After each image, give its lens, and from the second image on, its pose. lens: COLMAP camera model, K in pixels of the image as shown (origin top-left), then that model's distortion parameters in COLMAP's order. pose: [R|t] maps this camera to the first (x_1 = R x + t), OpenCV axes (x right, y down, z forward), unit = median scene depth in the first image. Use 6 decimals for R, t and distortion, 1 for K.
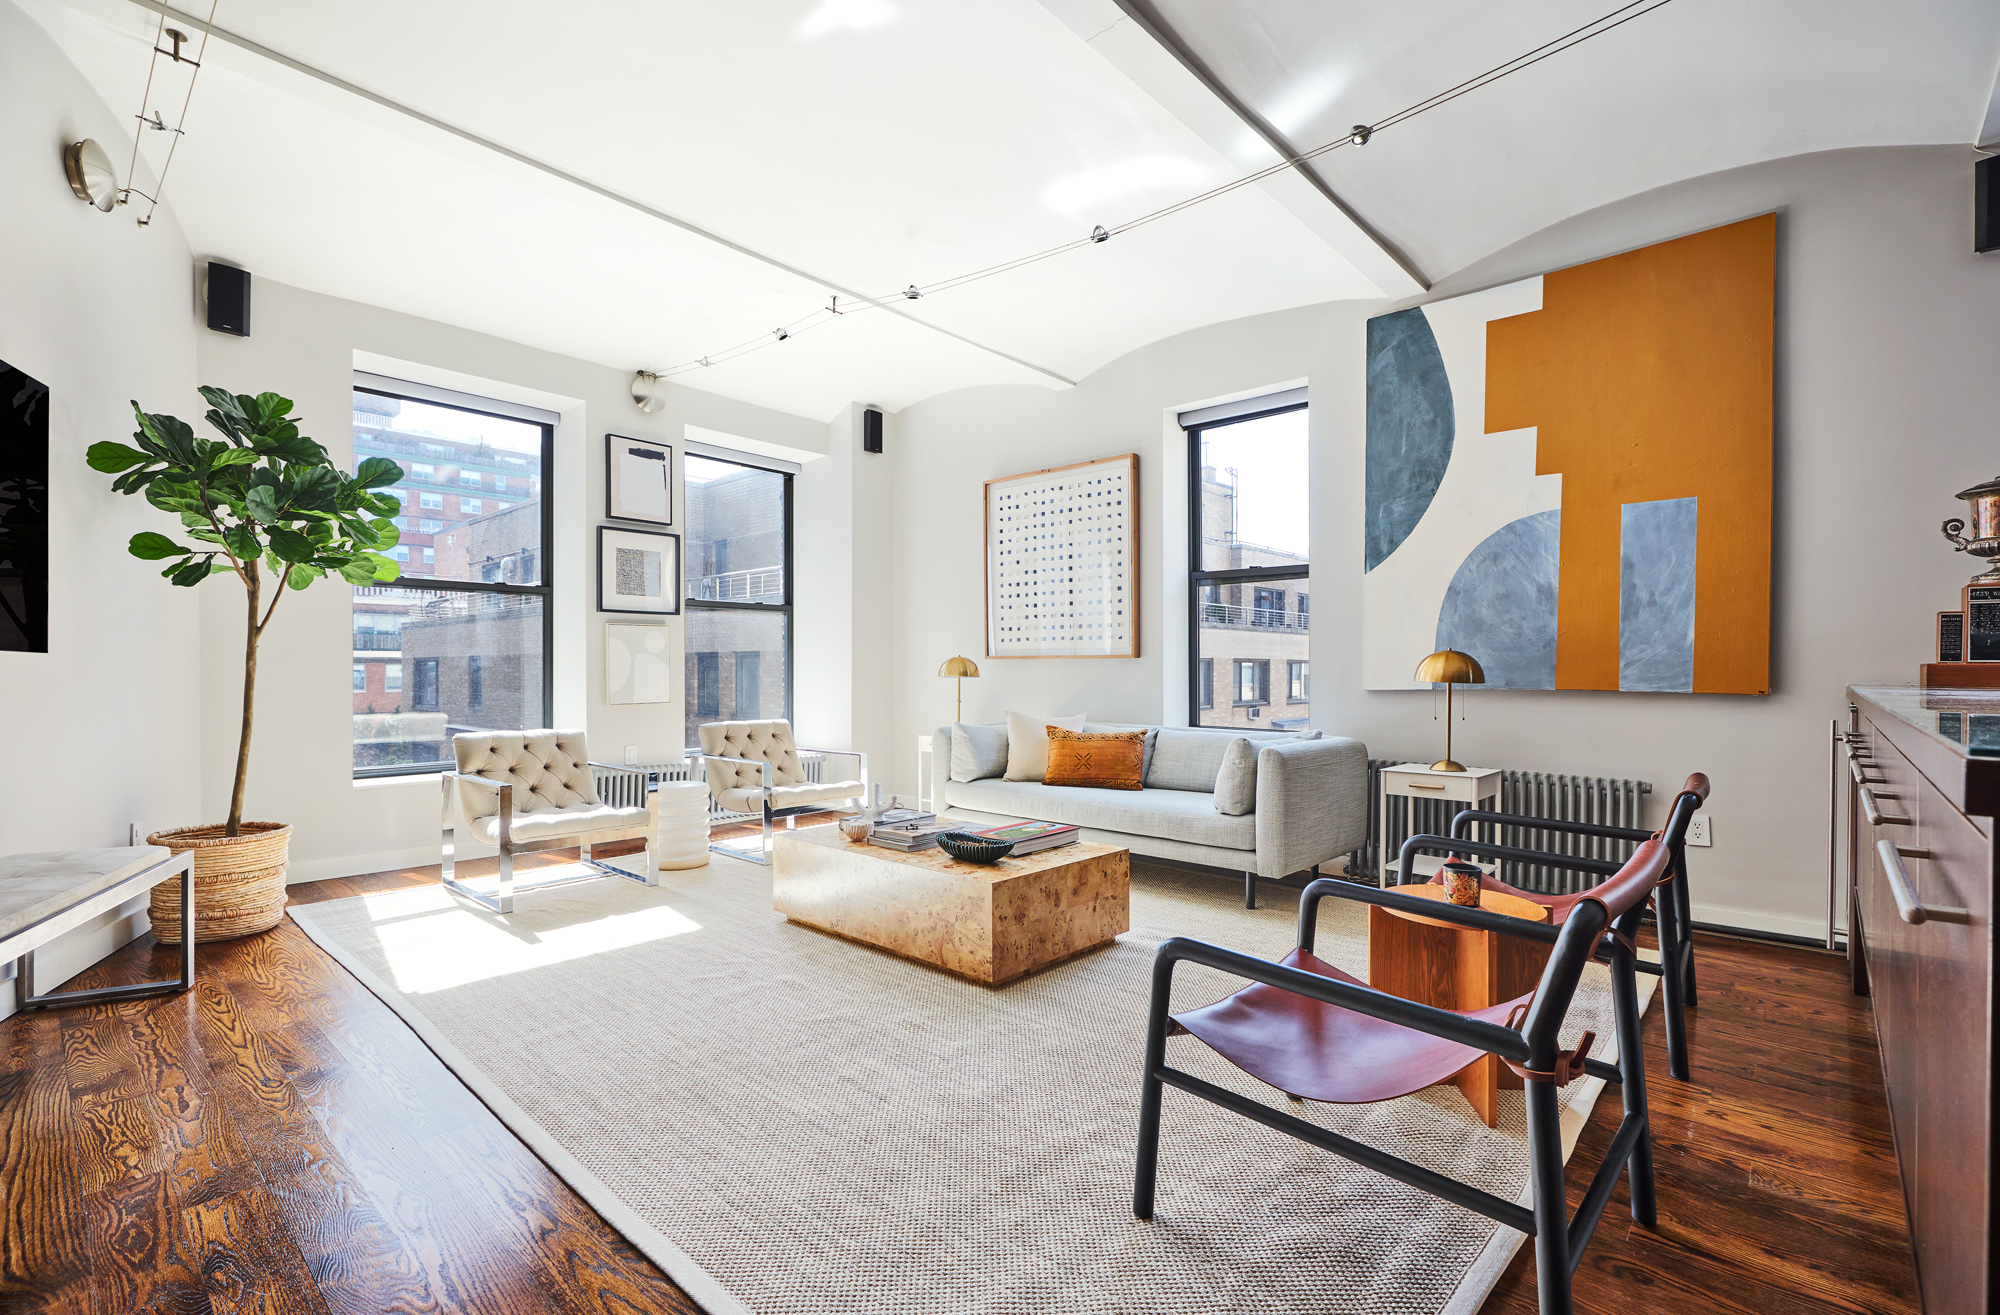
lens RADIAL K [[889.9, 0, 1007.8], [0, 889.9, 665.5], [0, 0, 1]] dist [0.001412, 0.000000]
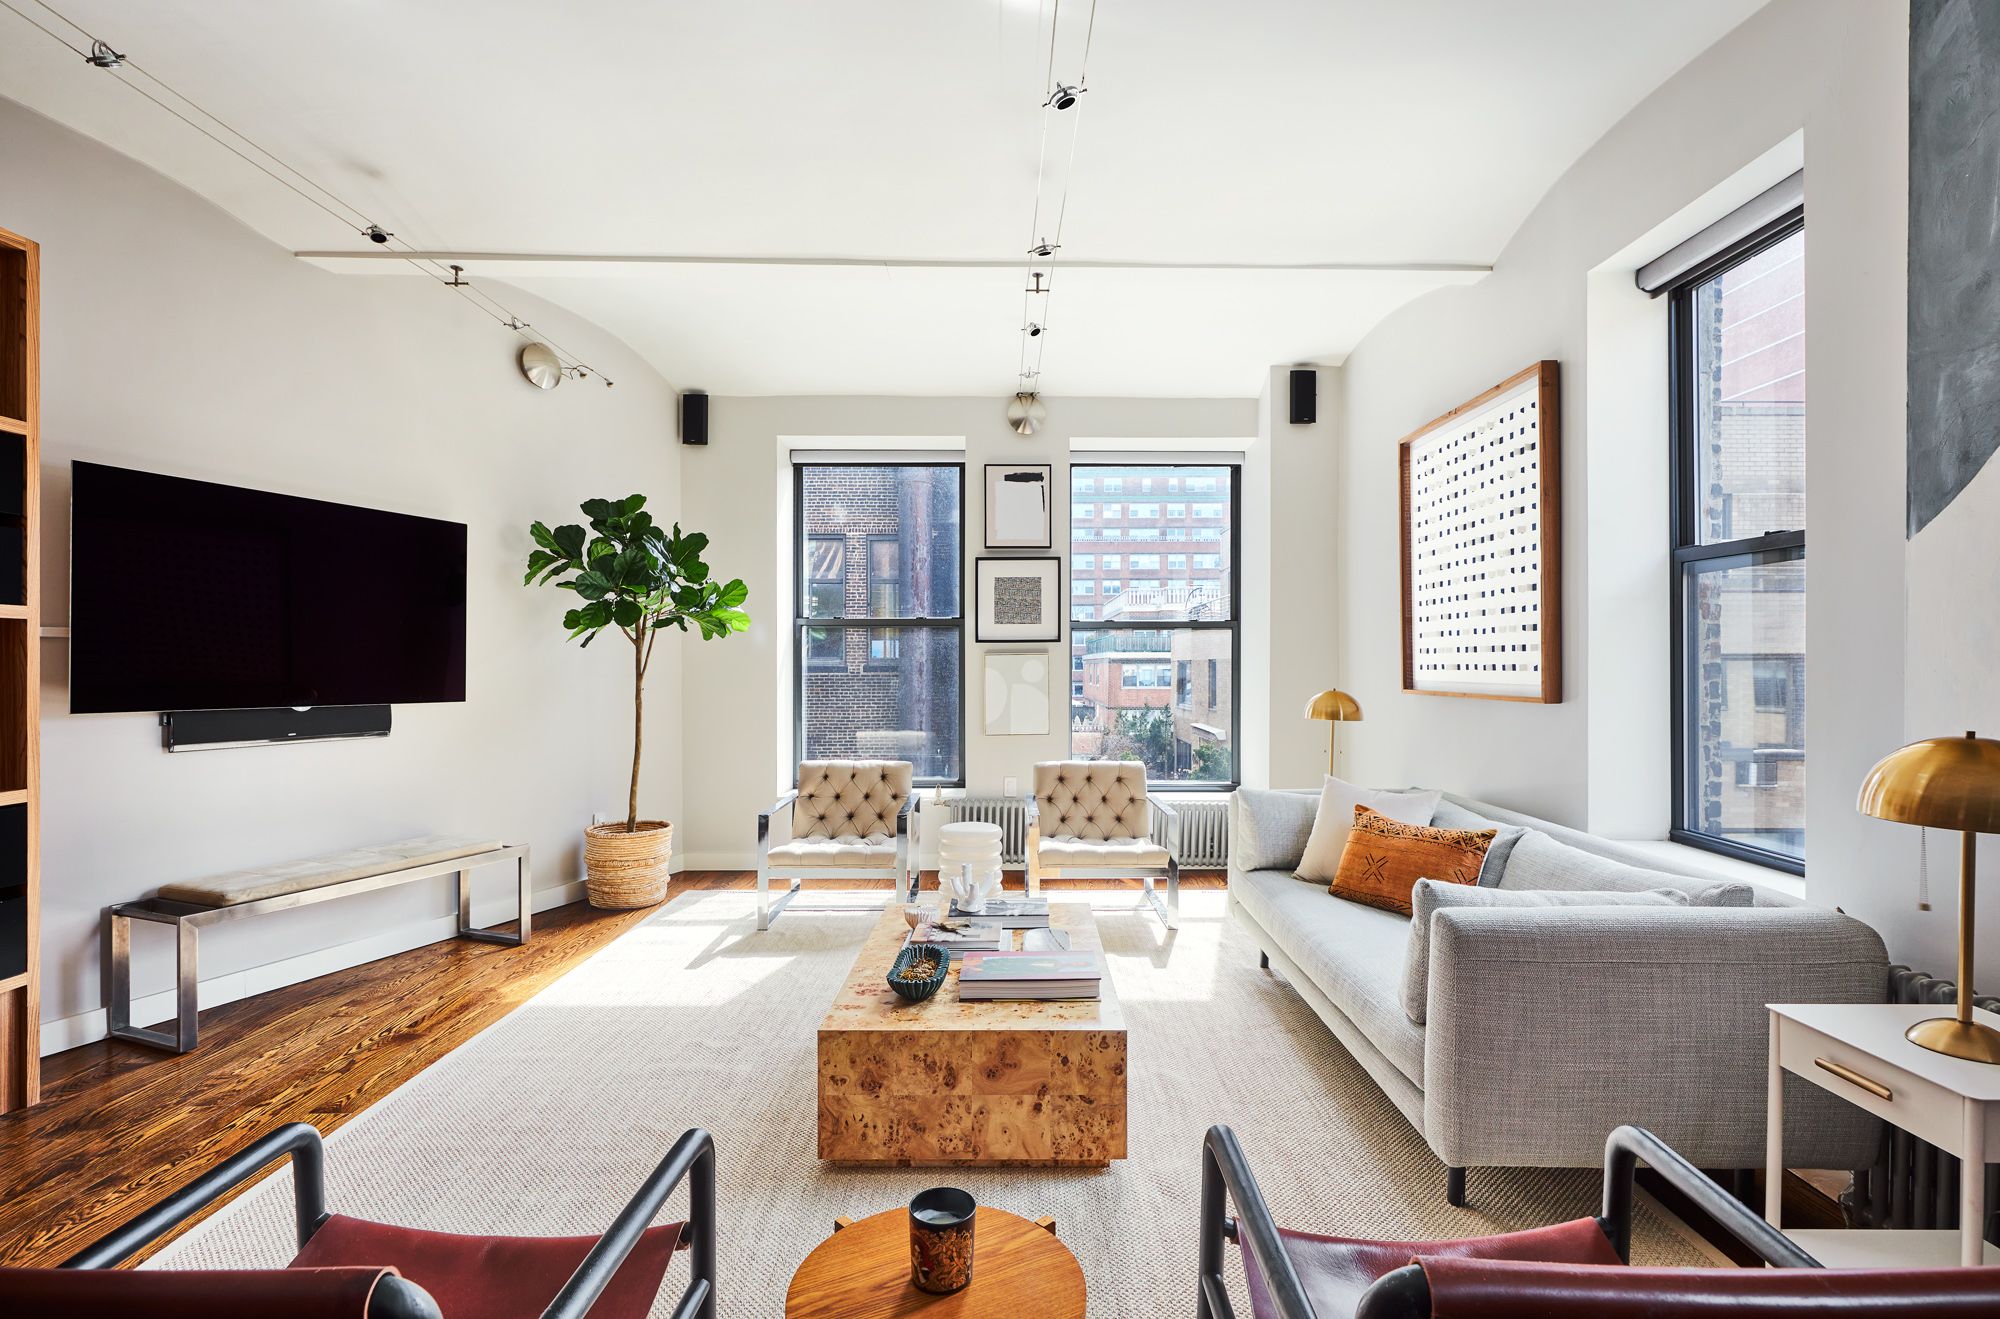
lens RADIAL K [[960.5, 0, 1024.1], [0, 960.5, 661.9], [0, 0, 1]] dist [0.000338, -0.000411]
pose [[0.672710, -0.003606, -0.739897, 0.458643], [0.004954, 0.999988, -0.000369, -0.045671], [0.739889, -0.003417, 0.672720, 0.369856]]
